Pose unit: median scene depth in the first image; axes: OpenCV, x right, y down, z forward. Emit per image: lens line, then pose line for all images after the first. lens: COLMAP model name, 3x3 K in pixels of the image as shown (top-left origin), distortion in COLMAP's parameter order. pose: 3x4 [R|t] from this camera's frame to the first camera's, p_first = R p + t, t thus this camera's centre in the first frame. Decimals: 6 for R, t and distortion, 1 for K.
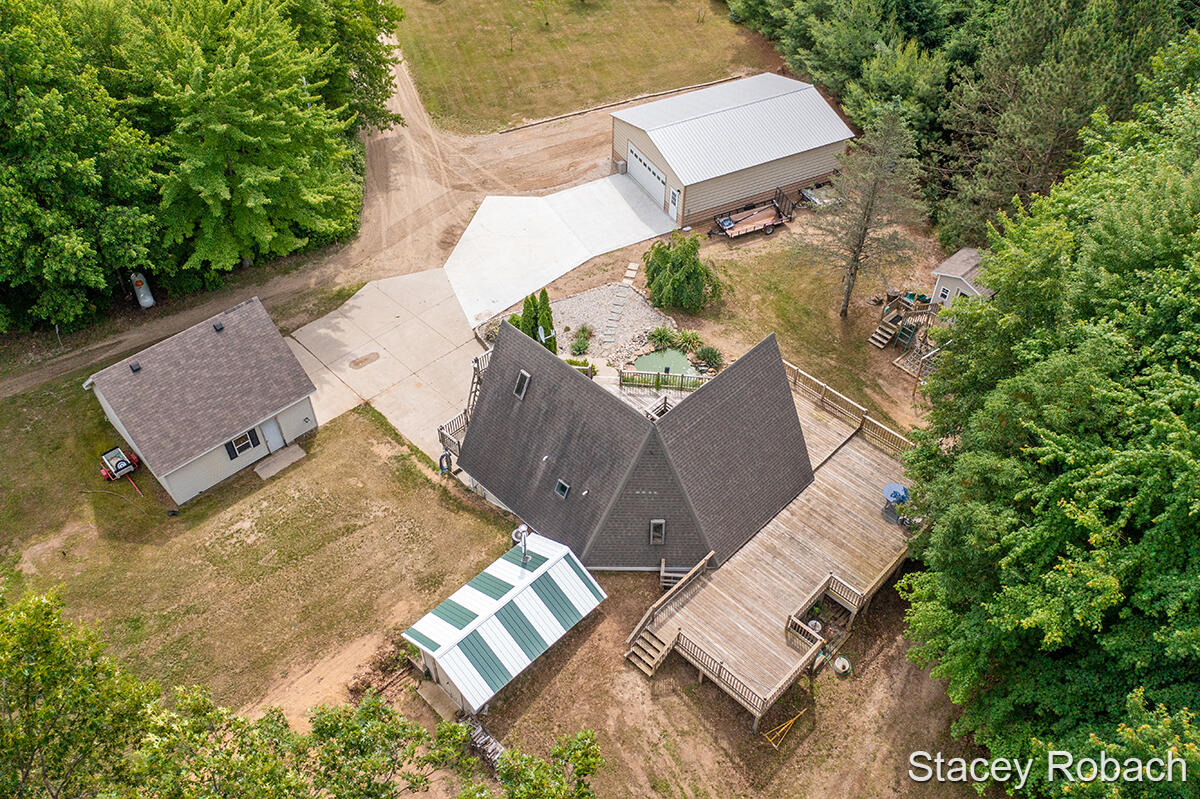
lens RADIAL K [[945.6, 0, 600.0], [0, 945.6, 399.5], [0, 0, 1]] dist [-0.018420, -0.000876]
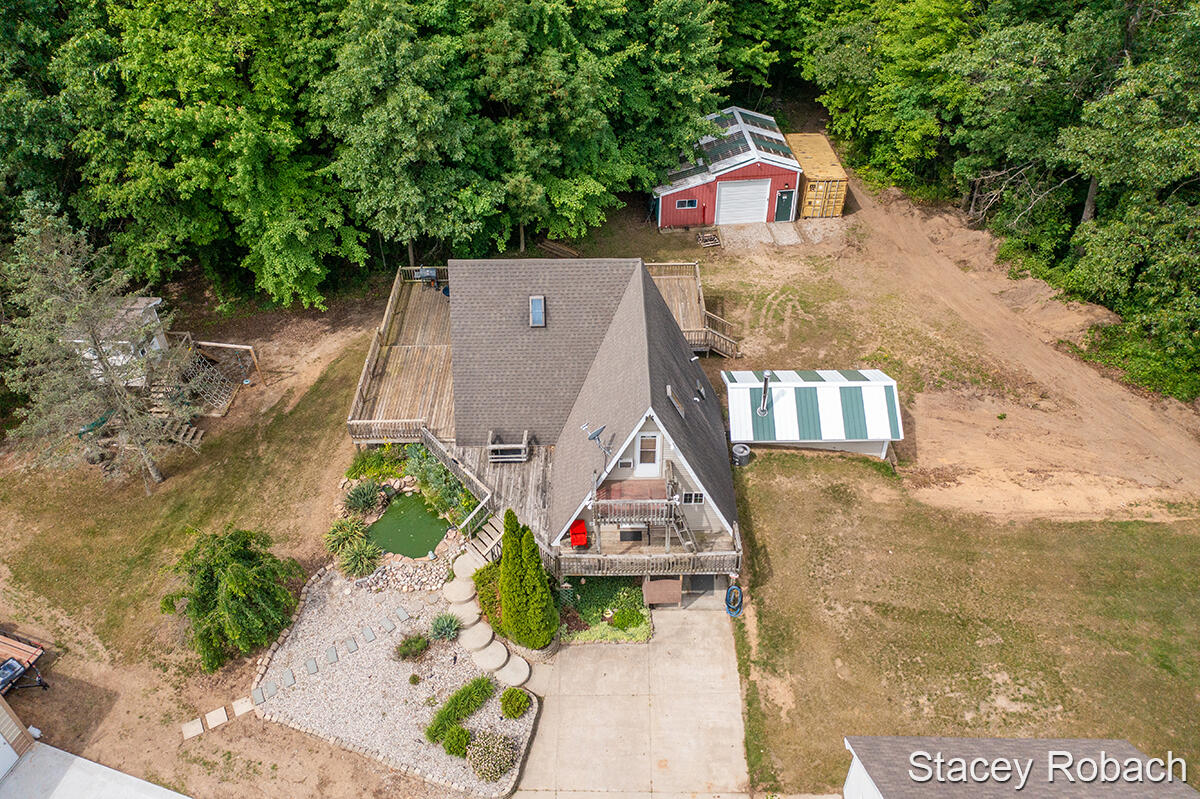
lens RADIAL K [[945.6, 0, 600.0], [0, 945.6, 399.5], [0, 0, 1]] dist [-0.018420, -0.000876]
pose [[-0.703453, -0.455199, 0.545846, -0.420753], [0.508443, 0.214338, 0.833993, -0.638565], [-0.496629, 0.864207, 0.080666, 0.842771]]
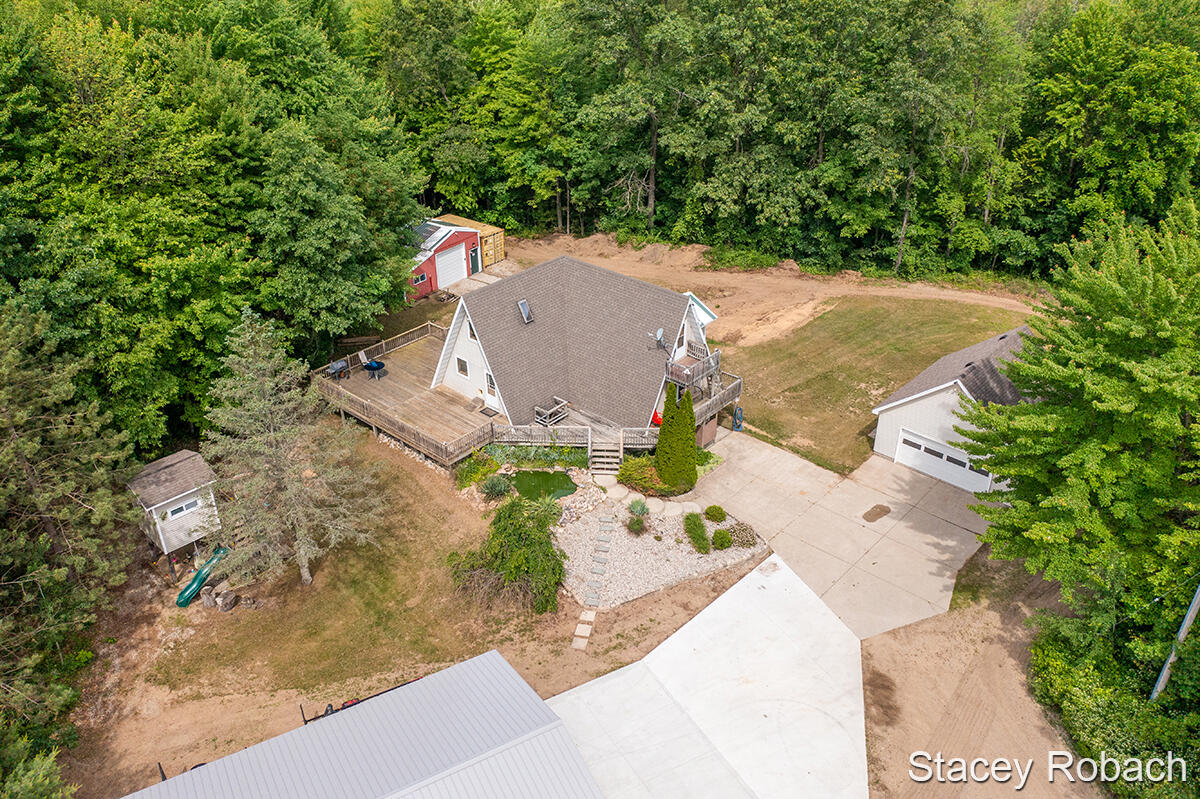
lens RADIAL K [[945.6, 0, 600.0], [0, 945.6, 399.5], [0, 0, 1]] dist [-0.018420, -0.000876]
pose [[-0.998556, 0.029009, -0.045225, 0.057744], [-0.036111, 0.260918, 0.964685, -1.040917], [0.039785, 0.964925, -0.259494, 1.254843]]
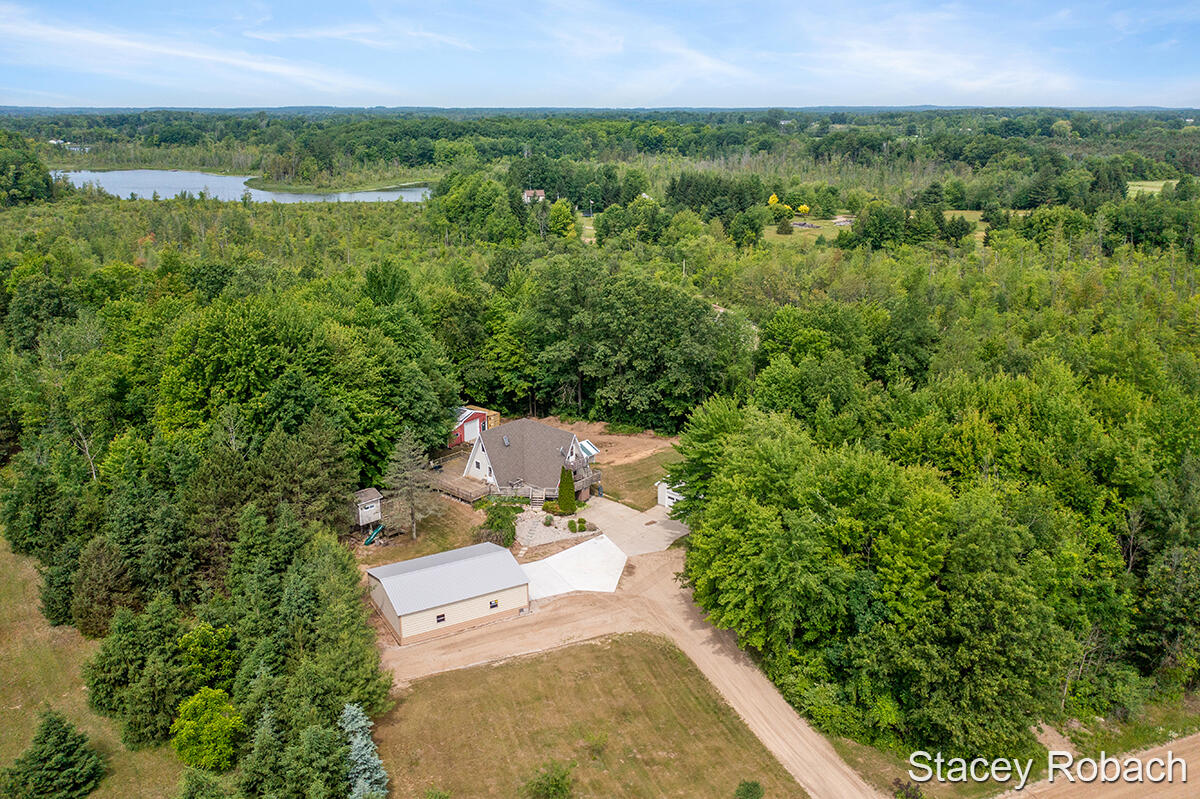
lens RADIAL K [[945.6, 0, 600.0], [0, 945.6, 399.5], [0, 0, 1]] dist [-0.018420, -0.000876]
pose [[-0.998951, 0.011768, -0.044247, -0.049589], [-0.033541, 0.469729, 0.882173, -2.308486], [0.031165, 0.882732, -0.468842, 1.968140]]
